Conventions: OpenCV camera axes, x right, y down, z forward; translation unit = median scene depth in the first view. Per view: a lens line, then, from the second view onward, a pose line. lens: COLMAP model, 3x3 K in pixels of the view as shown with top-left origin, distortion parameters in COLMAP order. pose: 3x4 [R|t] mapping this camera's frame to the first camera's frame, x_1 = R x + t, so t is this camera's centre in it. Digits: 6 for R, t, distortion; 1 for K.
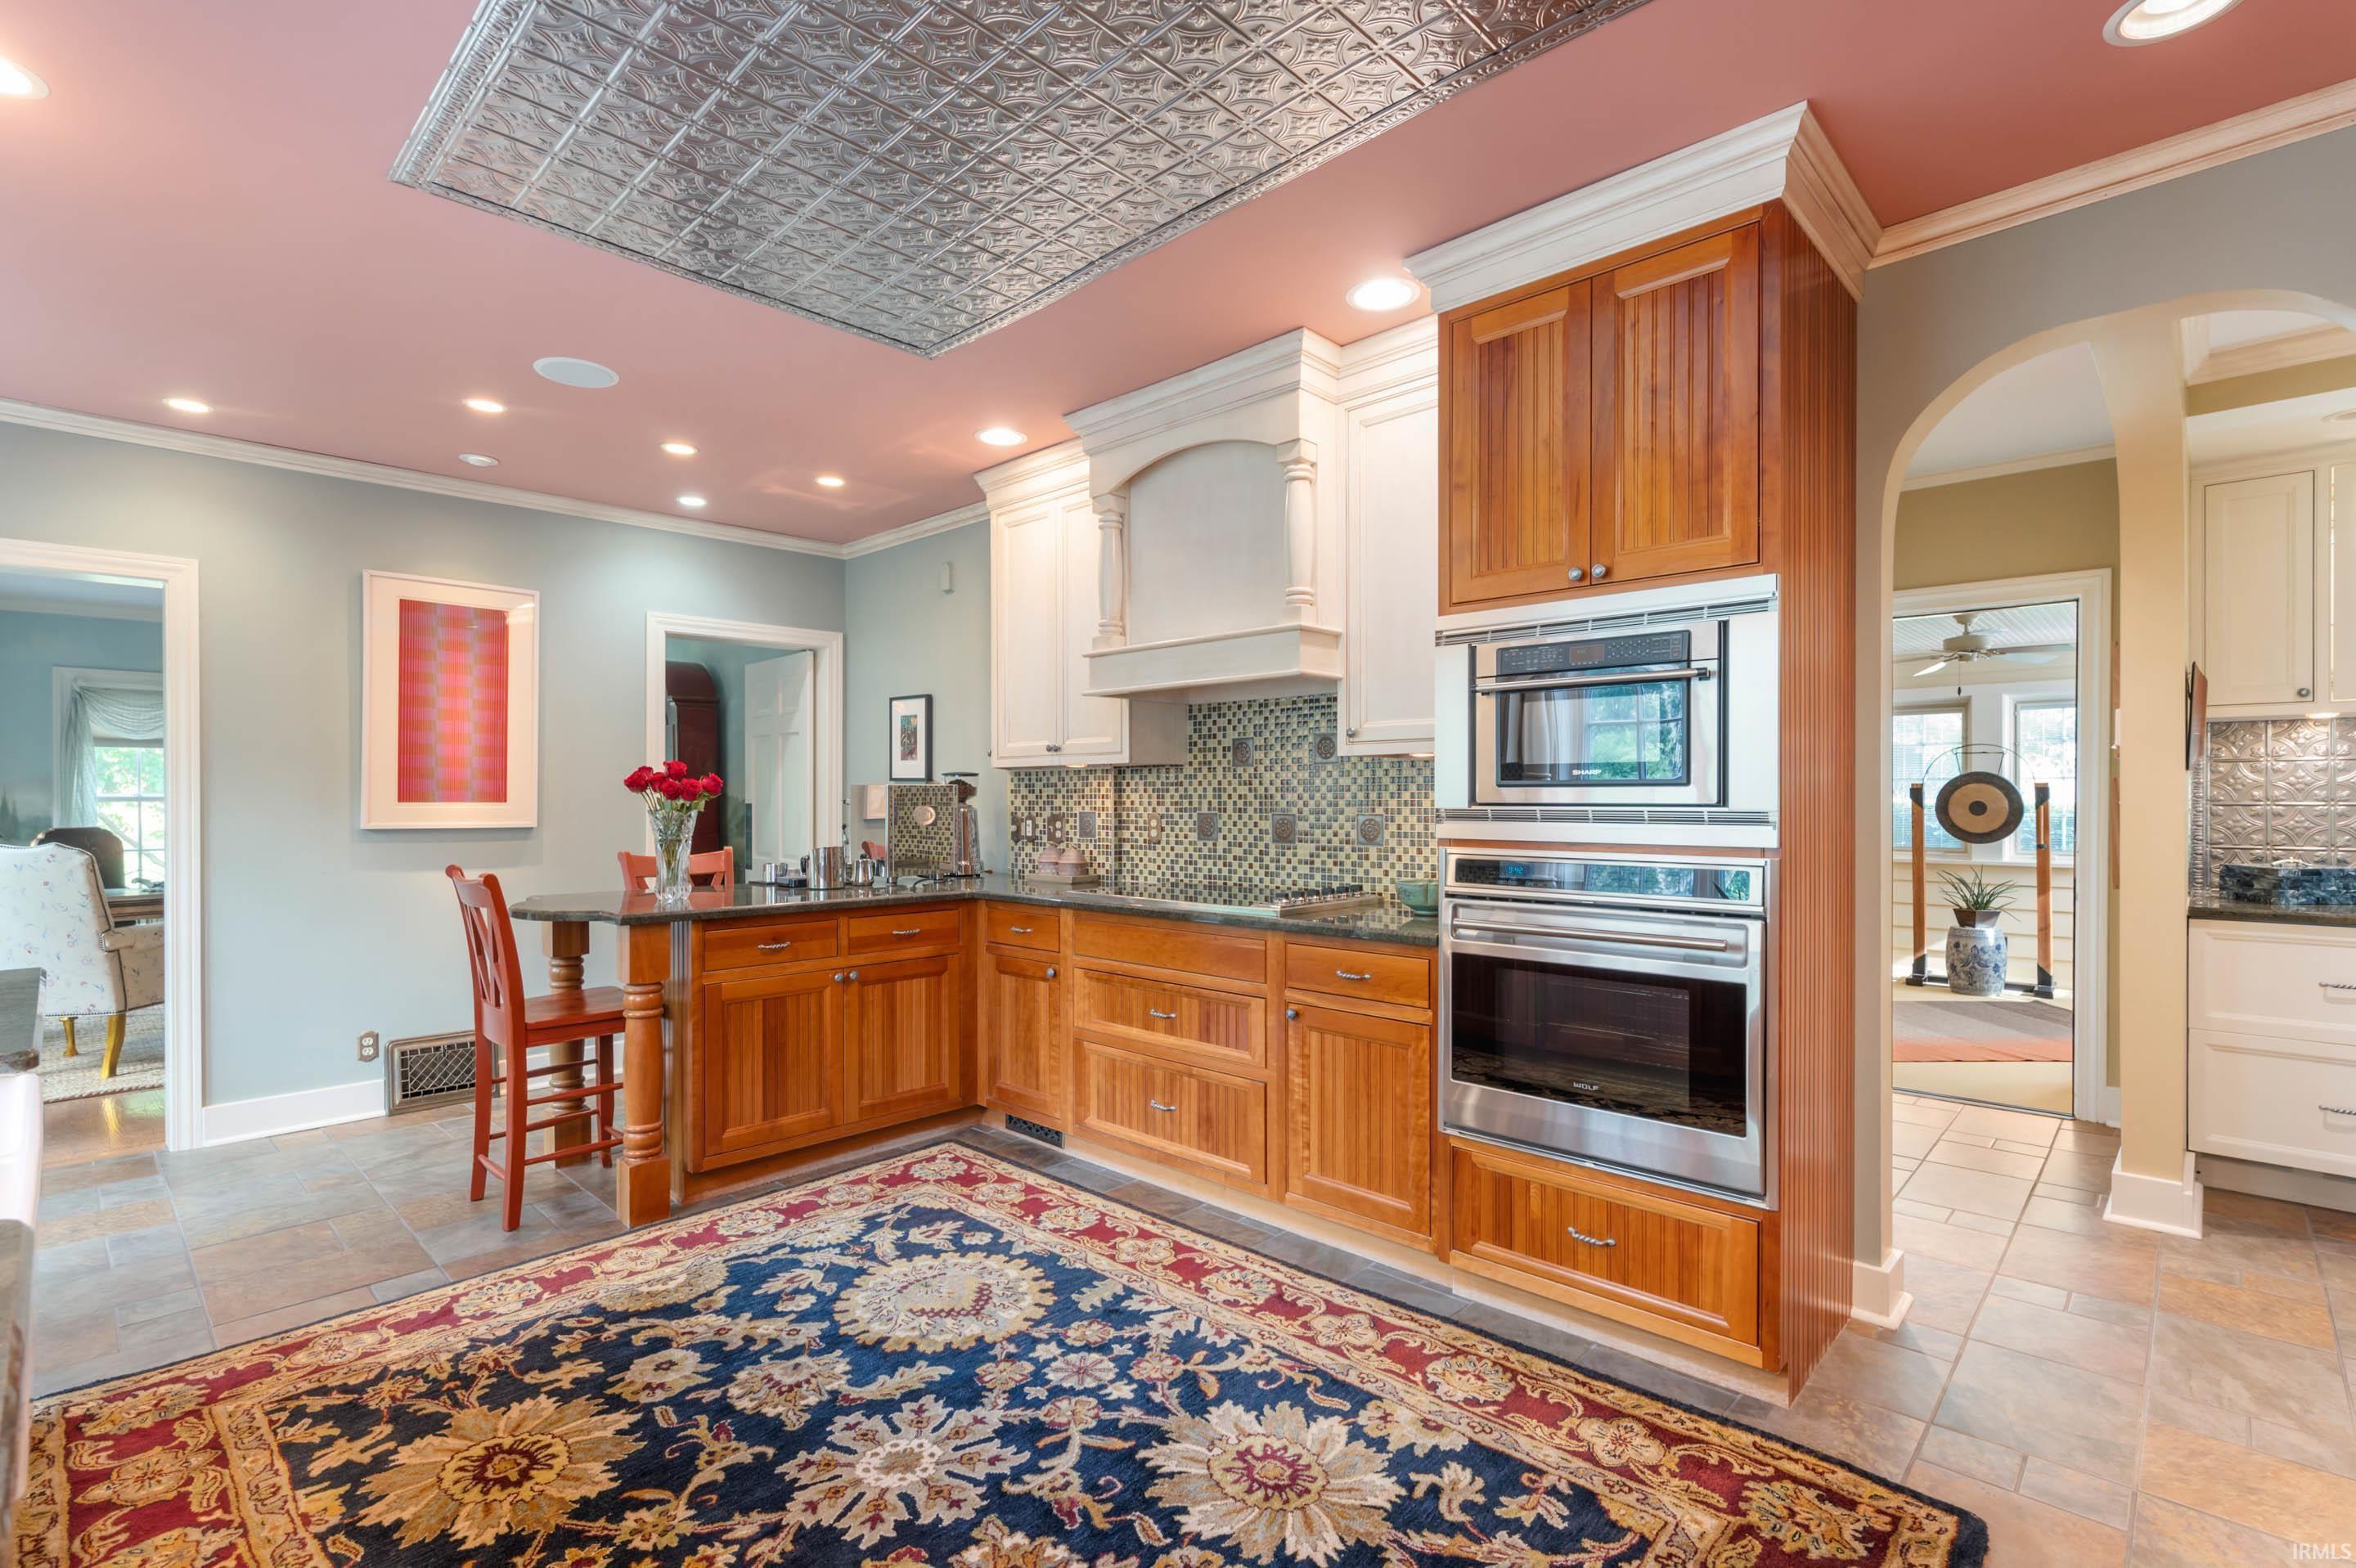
lens RADIAL K [[1072.1, 0, 1175.3], [0, 1072.1, 792.5], [0, 0, 1]] dist [0.002273, -0.000130]
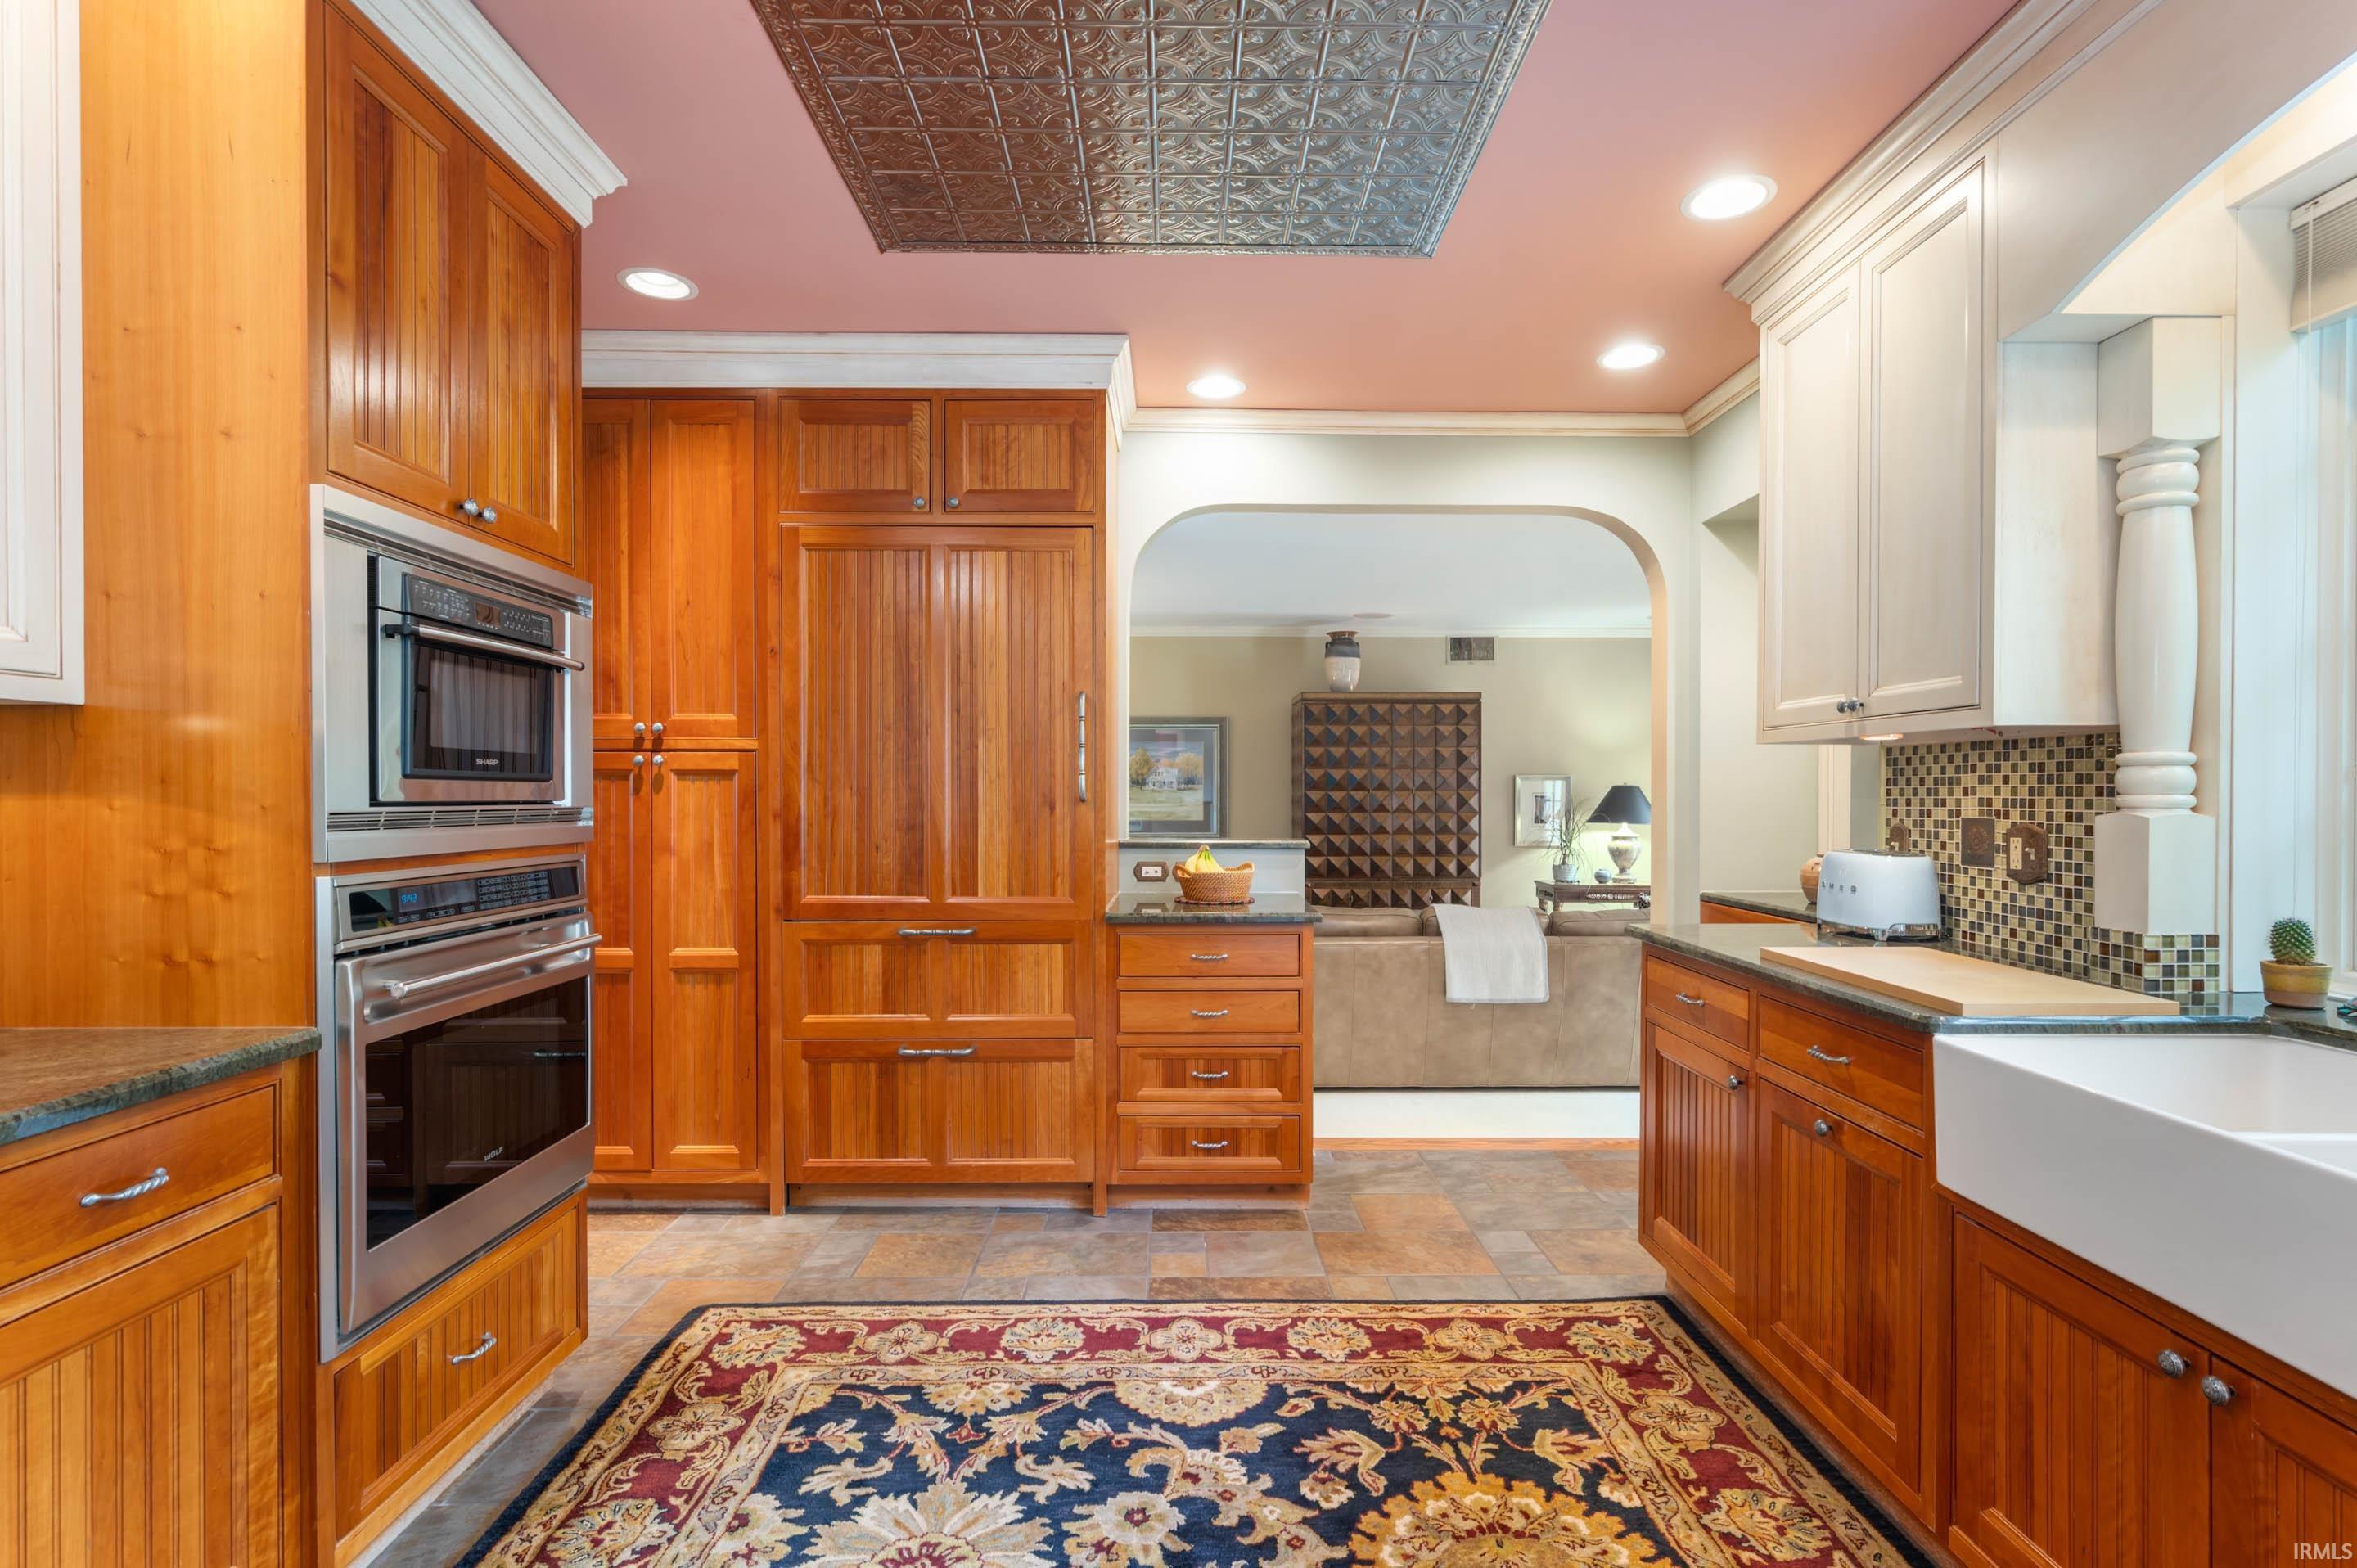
lens RADIAL K [[1164.7, 0, 1189.1], [0, 1164.7, 792.1], [0, 0, 1]] dist [-0.000482, 0.000130]
pose [[-0.705821, 0.003870, 0.708379, -0.452056], [0.001643, 0.999991, -0.003827, 0.005725], [-0.708388, -0.001538, -0.705821, 0.934783]]
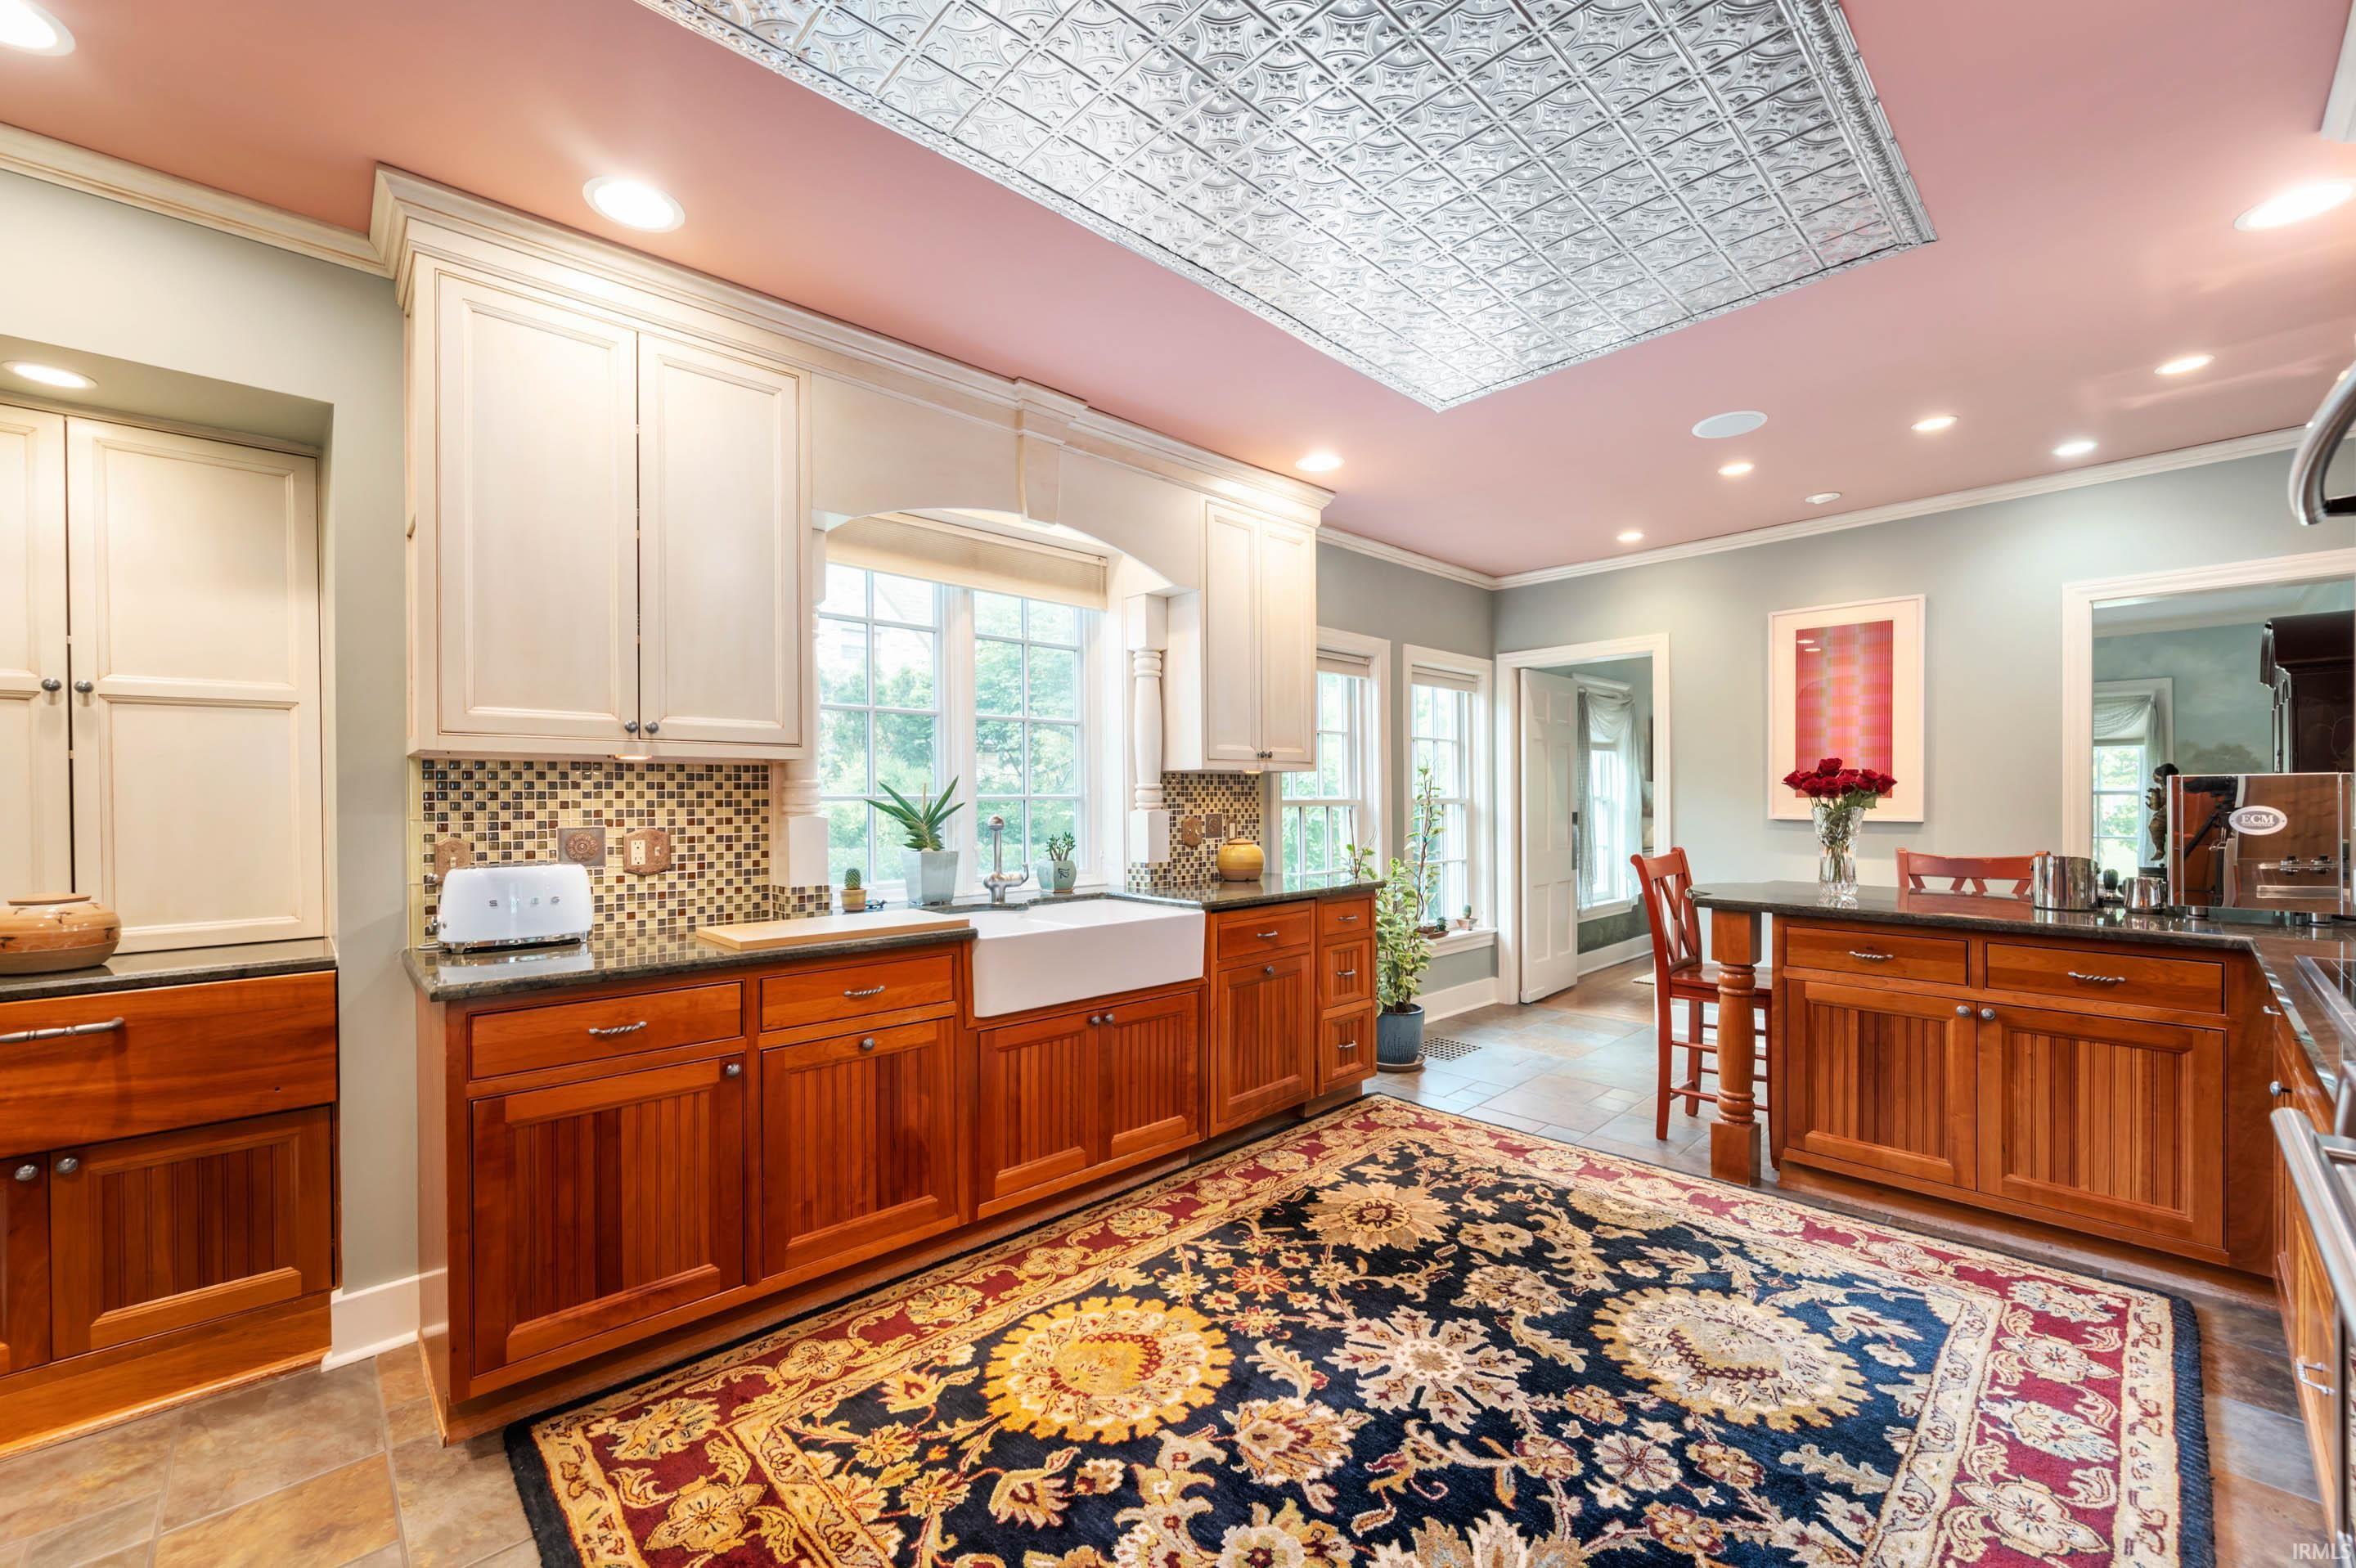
lens RADIAL K [[933.2, 0, 1195.9], [0, 933.2, 794.9], [0, 0, 1]] dist [-0.001691, -0.000012]
pose [[-0.024615, 0.000552, -0.999697, 0.494416], [0.008986, 0.999960, 0.000331, -0.000734], [0.999657, -0.008975, -0.024618, 0.493364]]
